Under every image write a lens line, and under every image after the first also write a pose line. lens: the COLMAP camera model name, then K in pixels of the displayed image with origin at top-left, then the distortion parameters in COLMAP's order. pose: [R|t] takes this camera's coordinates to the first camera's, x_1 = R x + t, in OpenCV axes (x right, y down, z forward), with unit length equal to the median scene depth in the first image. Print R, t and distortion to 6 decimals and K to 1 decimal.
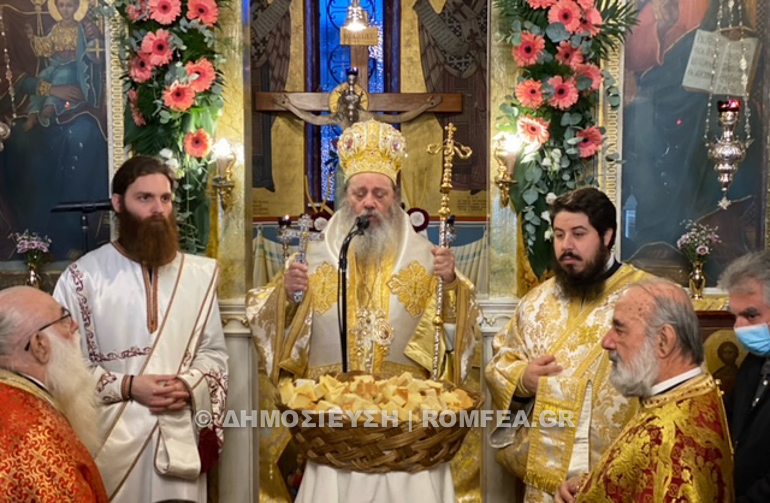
lens RADIAL K [[1110.4, 0, 383.2], [0, 1110.4, 276.3], [0, 0, 1]] dist [0.127207, 0.000000]
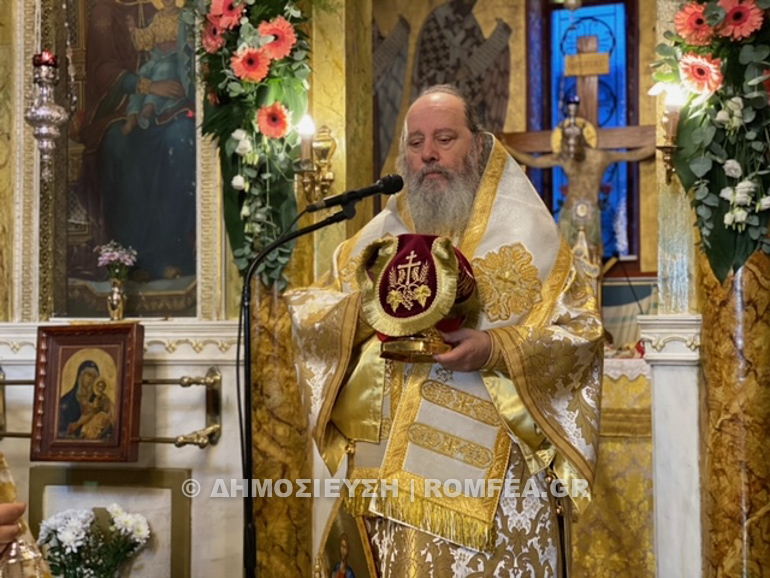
lens RADIAL K [[1124.4, 0, 382.0], [0, 1124.4, 290.5], [0, 0, 1]] dist [0.091817, 0.000000]
pose [[0.954732, -0.014975, -0.297089, 0.146034], [-0.014674, 0.995145, -0.097317, 0.080674], [0.297104, 0.097271, 0.949878, 0.234735]]
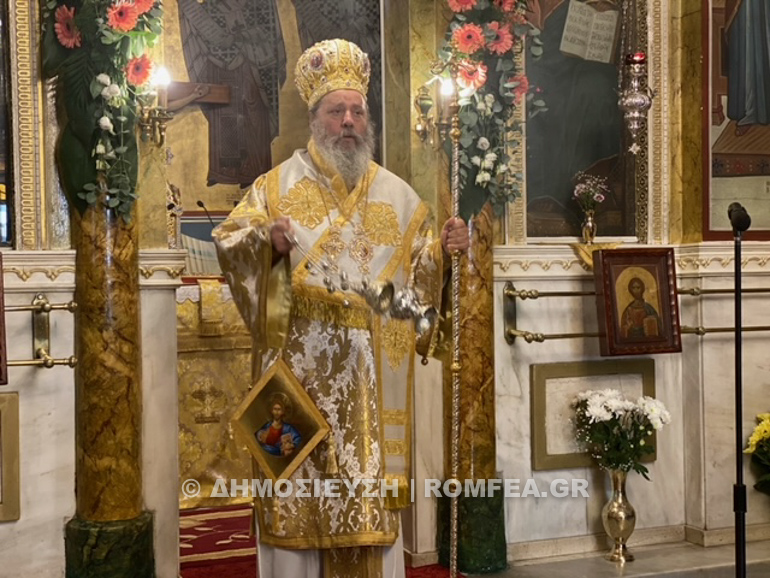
lens RADIAL K [[1124.4, 0, 373.8], [0, 1124.4, 282.7], [0, 0, 1]] dist [0.091817, 0.000000]
pose [[0.932552, -0.017675, 0.360602, -0.308077], [0.033497, 0.998729, -0.037673, 0.091195], [-0.359477, 0.047211, 0.931959, 0.071293]]
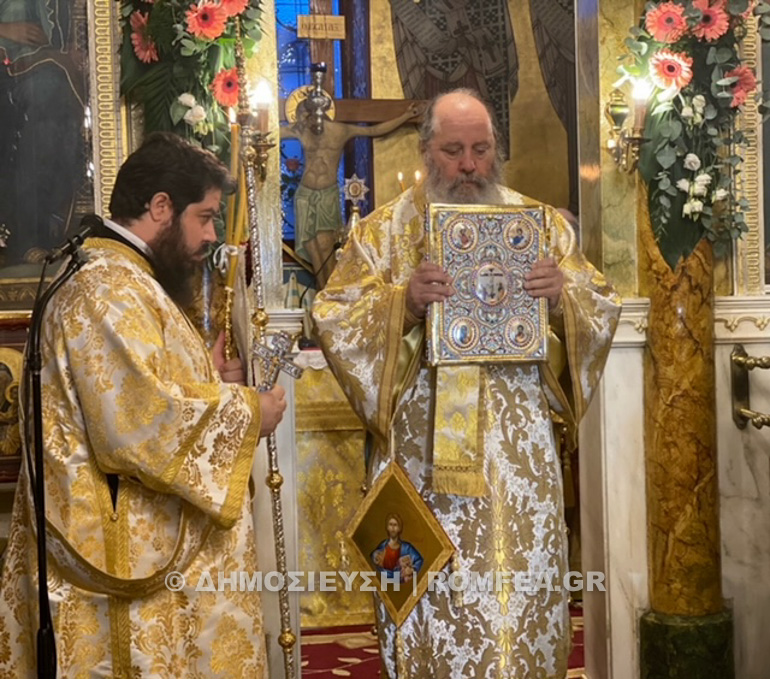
lens RADIAL K [[1316.4, 0, 424.6], [0, 1316.4, 333.7], [0, 0, 1]] dist [0.101981, 0.000000]
pose [[0.987995, -0.024616, 0.152513, -0.167879], [0.032153, 0.998370, -0.047146, 0.083564], [-0.151104, 0.051483, 0.987176, 0.124981]]
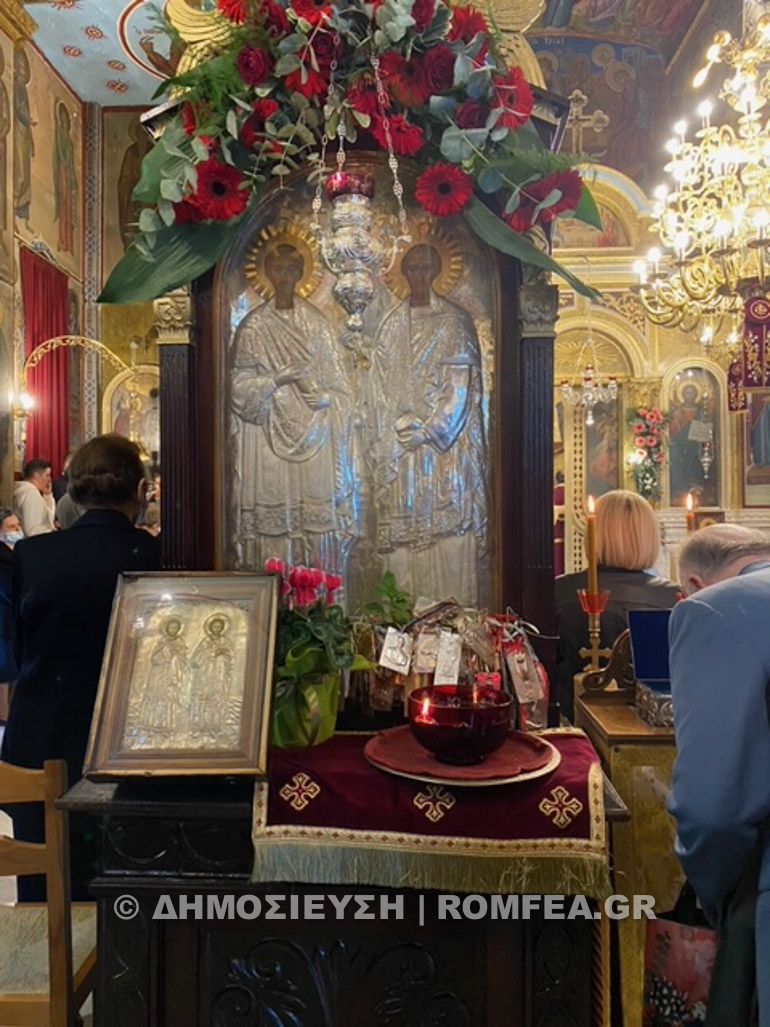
lens RADIAL K [[751.0, 0, 377.7], [0, 751.0, 503.3], [0, 0, 1]] dist [0.012932, -0.002463]
pose [[0.997664, -0.005475, -0.068091, -0.424421], [-0.000051, 0.996723, -0.080889, 0.163840], [0.068310, 0.080704, 0.994395, -1.032588]]
